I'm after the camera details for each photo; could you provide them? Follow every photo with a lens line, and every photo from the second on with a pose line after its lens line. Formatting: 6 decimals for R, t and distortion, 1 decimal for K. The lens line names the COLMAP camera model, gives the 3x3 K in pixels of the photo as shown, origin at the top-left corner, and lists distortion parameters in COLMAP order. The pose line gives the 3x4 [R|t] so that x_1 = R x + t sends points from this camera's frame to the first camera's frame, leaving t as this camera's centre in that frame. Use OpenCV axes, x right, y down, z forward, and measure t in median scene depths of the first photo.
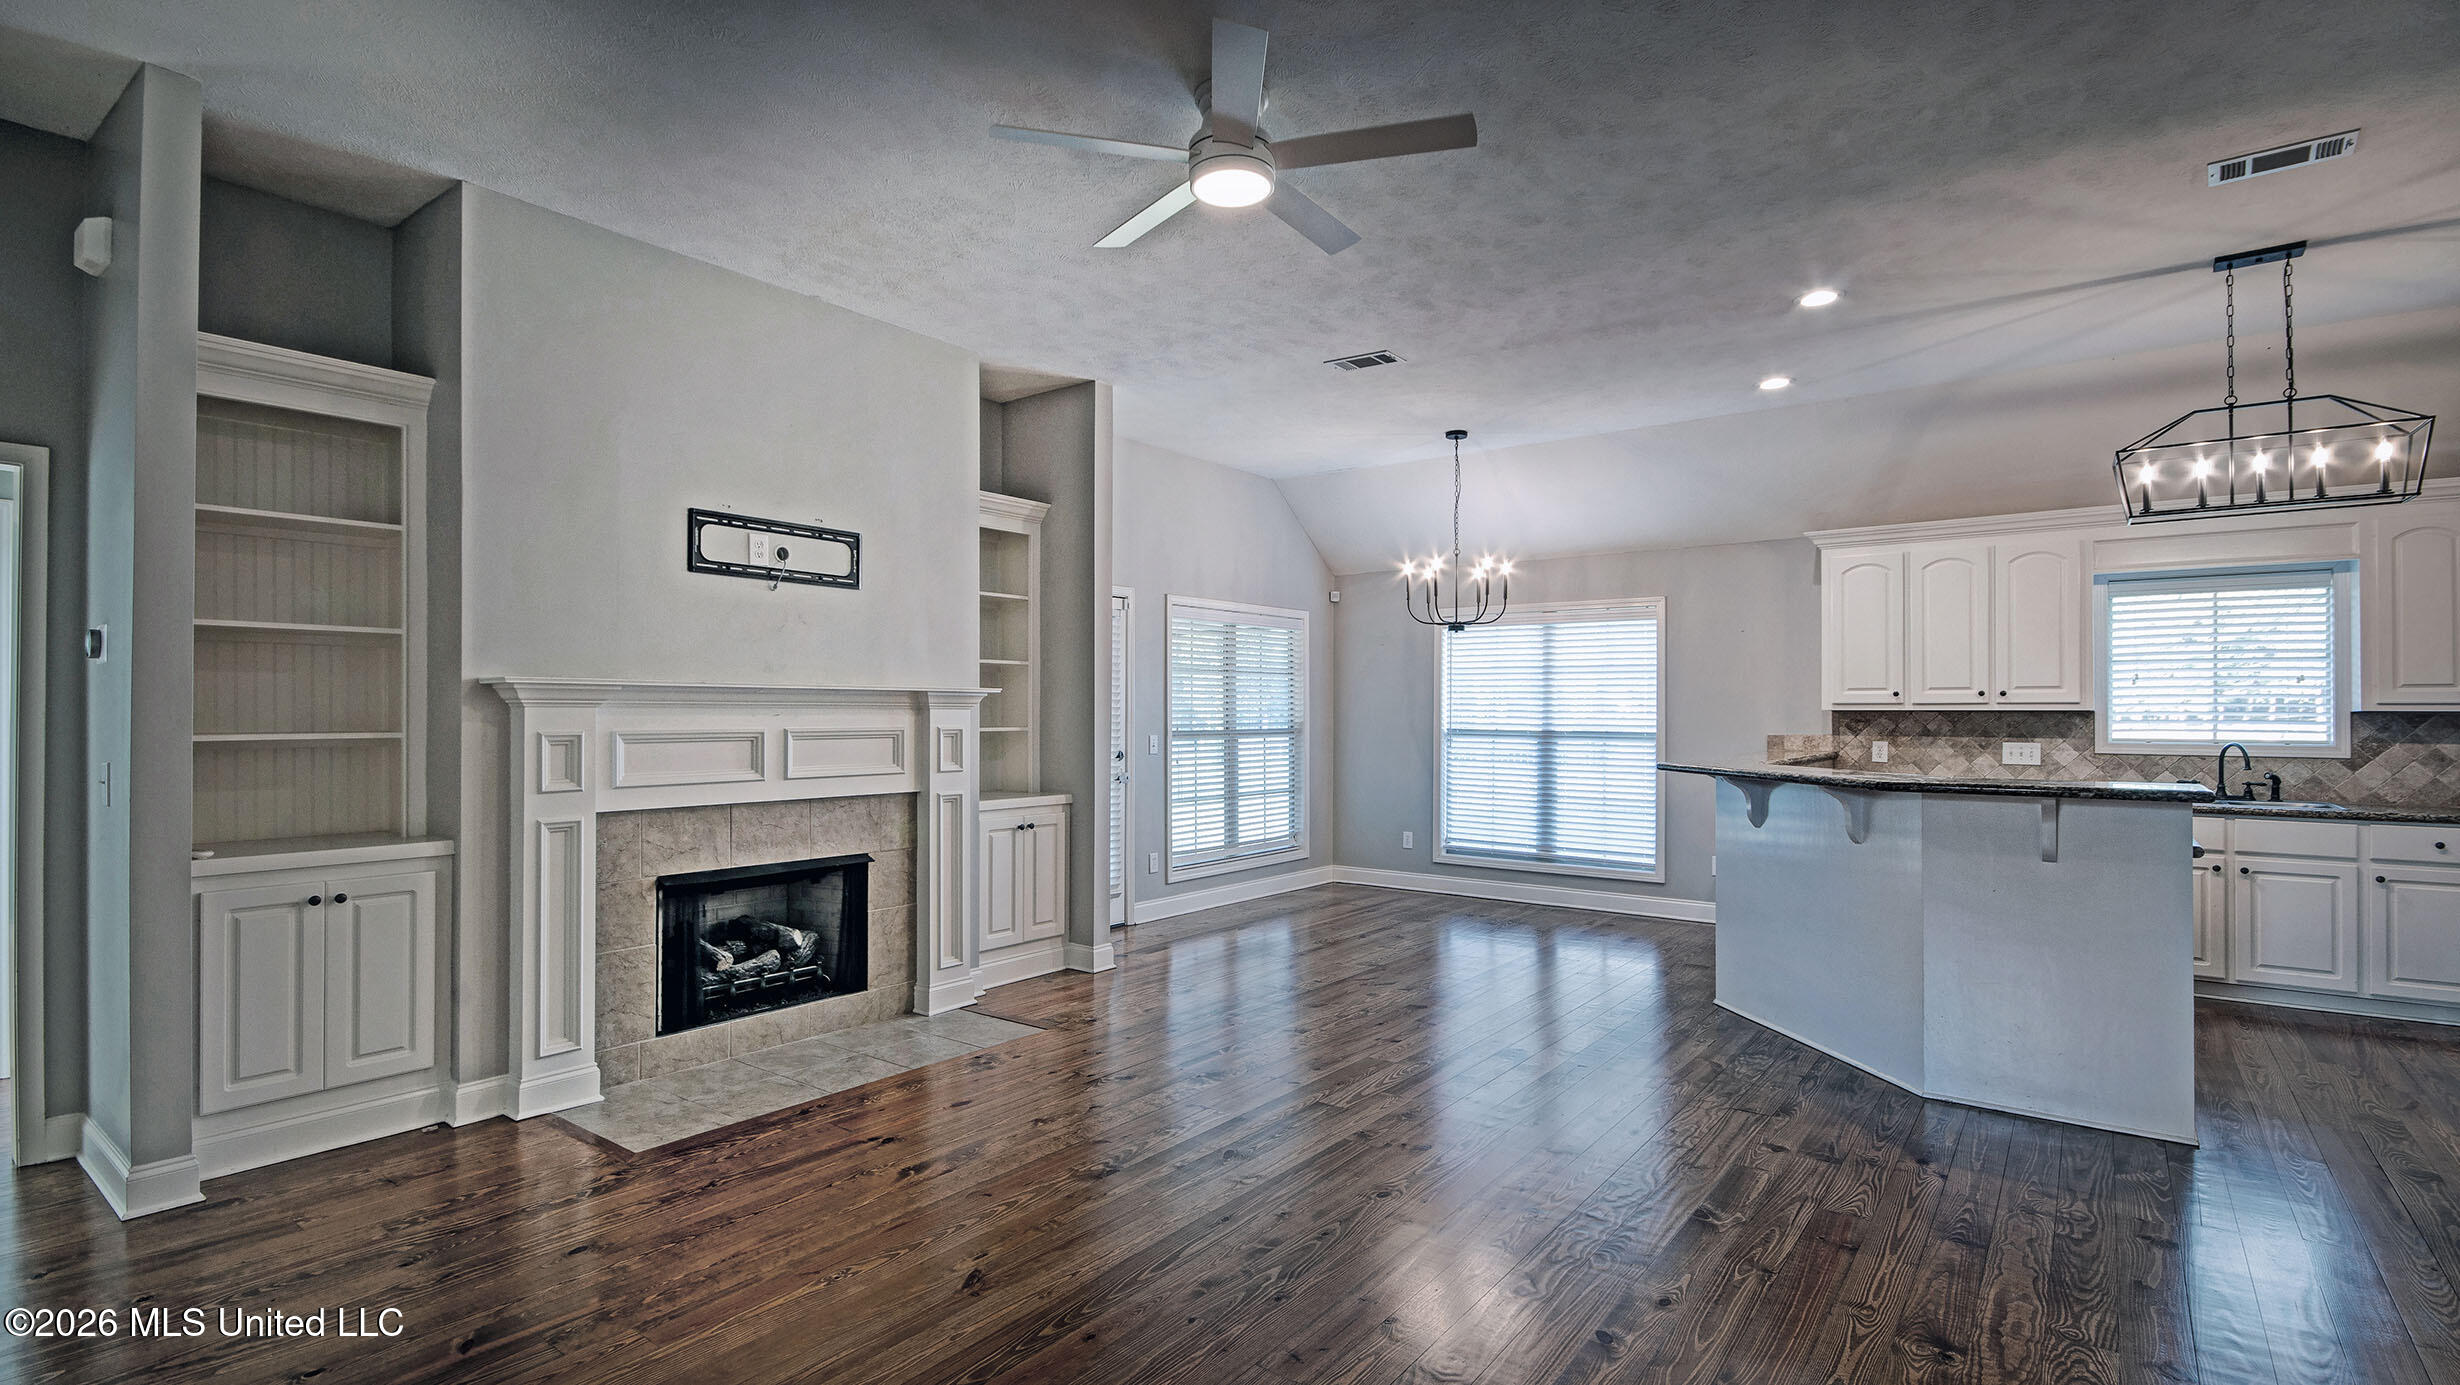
lens RADIAL K [[1165.1, 0, 1232.5], [0, 1165.1, 693.6], [0, 0, 1]] dist [0.003707, 0.000233]
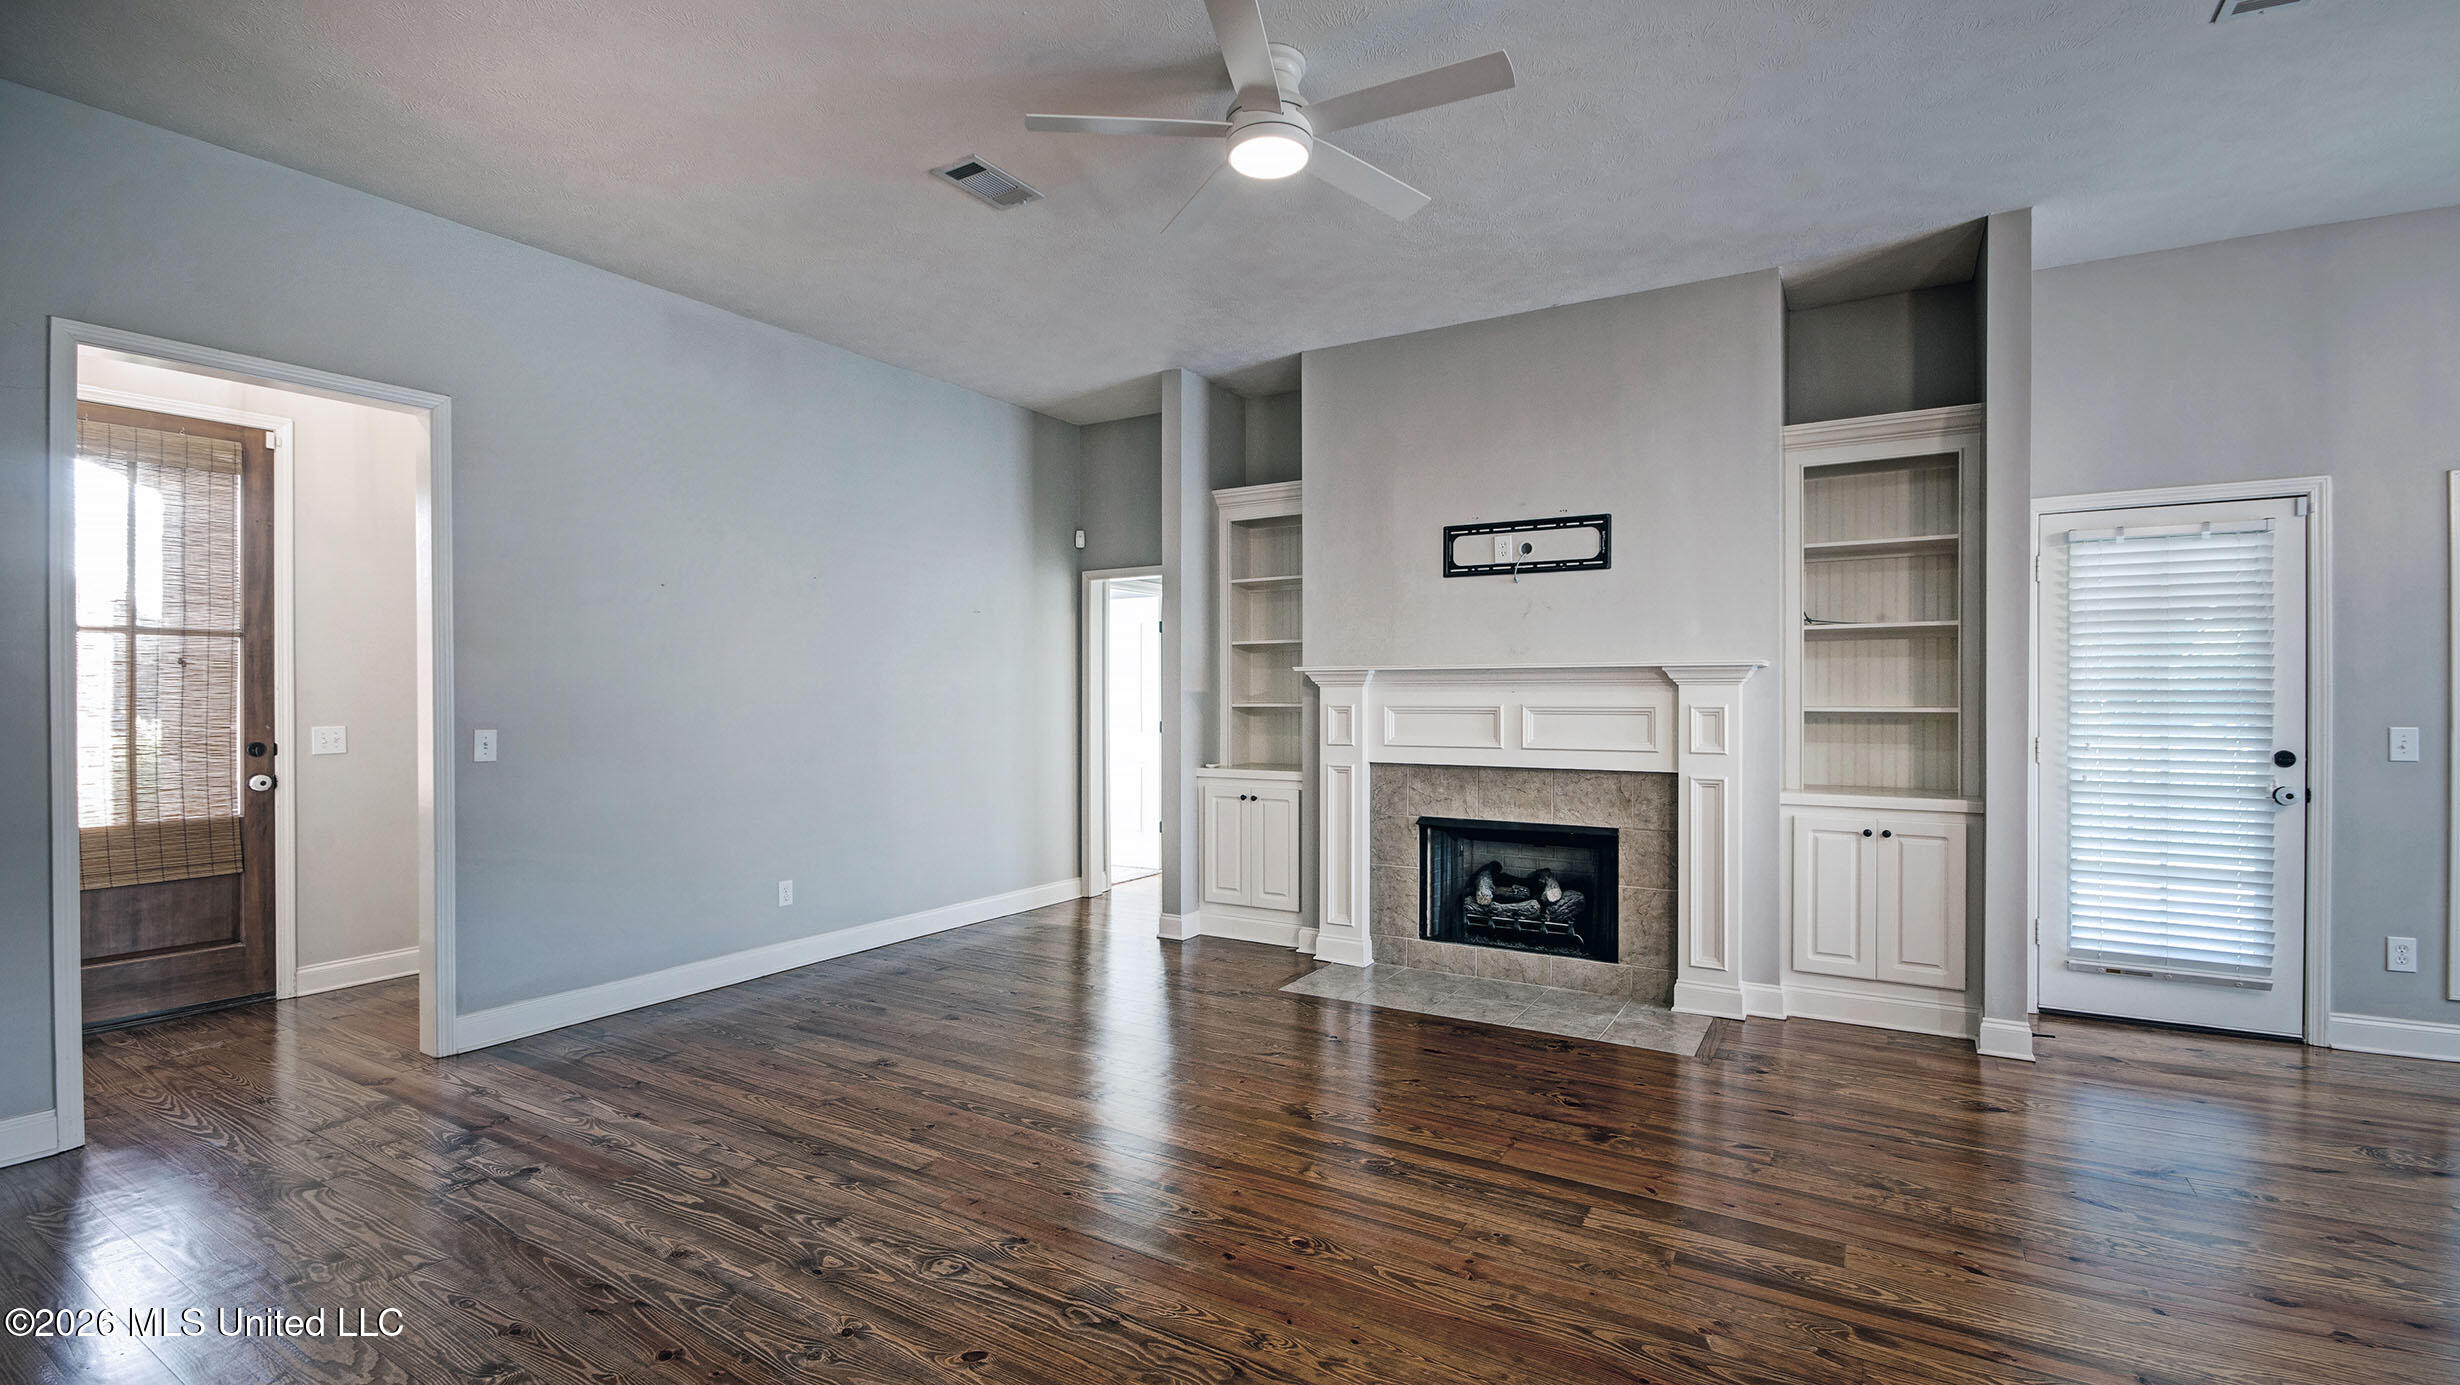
lens RADIAL K [[1087.1, 0, 1214.9], [0, 1087.1, 702.3], [0, 0, 1]] dist [-0.001338, -0.002781]
pose [[0.092134, -0.002256, -0.995744, 0.593949], [0.013697, 0.999906, -0.000999, 0.023883], [0.995652, -0.013547, 0.092156, 0.567045]]
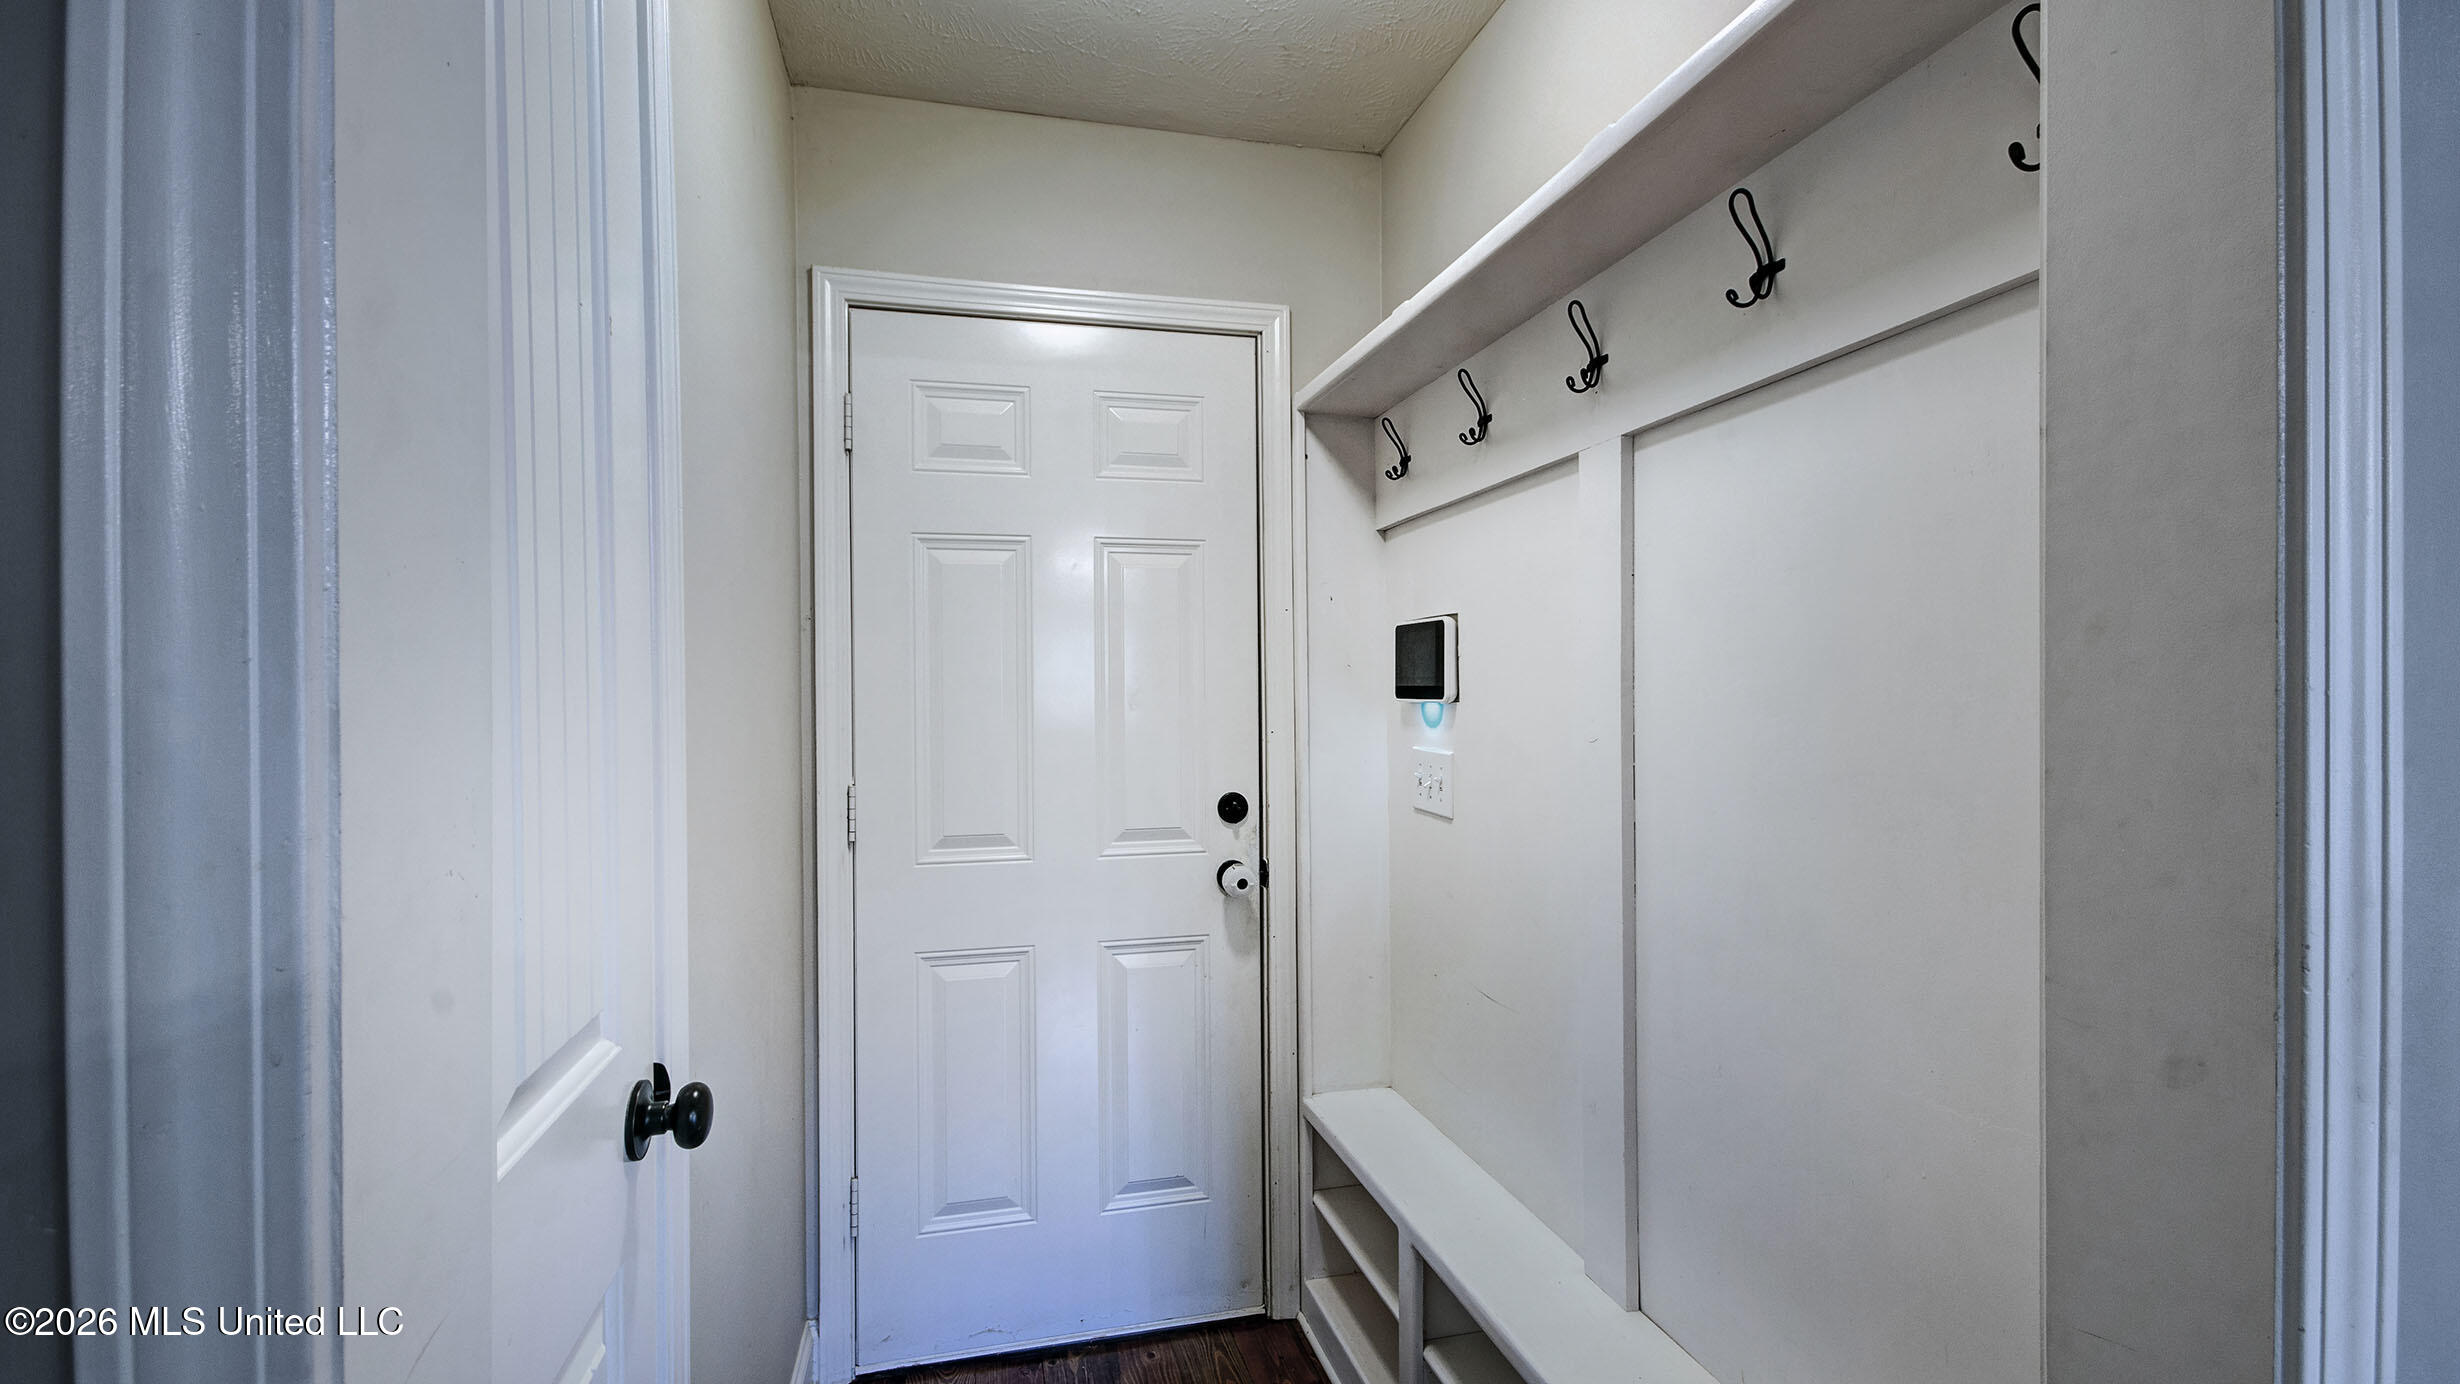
lens RADIAL K [[1087.1, 0, 1231.8], [0, 1087.1, 682.8], [0, 0, 1]] dist [-0.001338, -0.002781]
pose [[0.776113, -0.014325, -0.630431, 0.131773], [0.029665, 0.999464, 0.013810, 0.021151], [0.629896, -0.029420, 0.776122, 1.107041]]
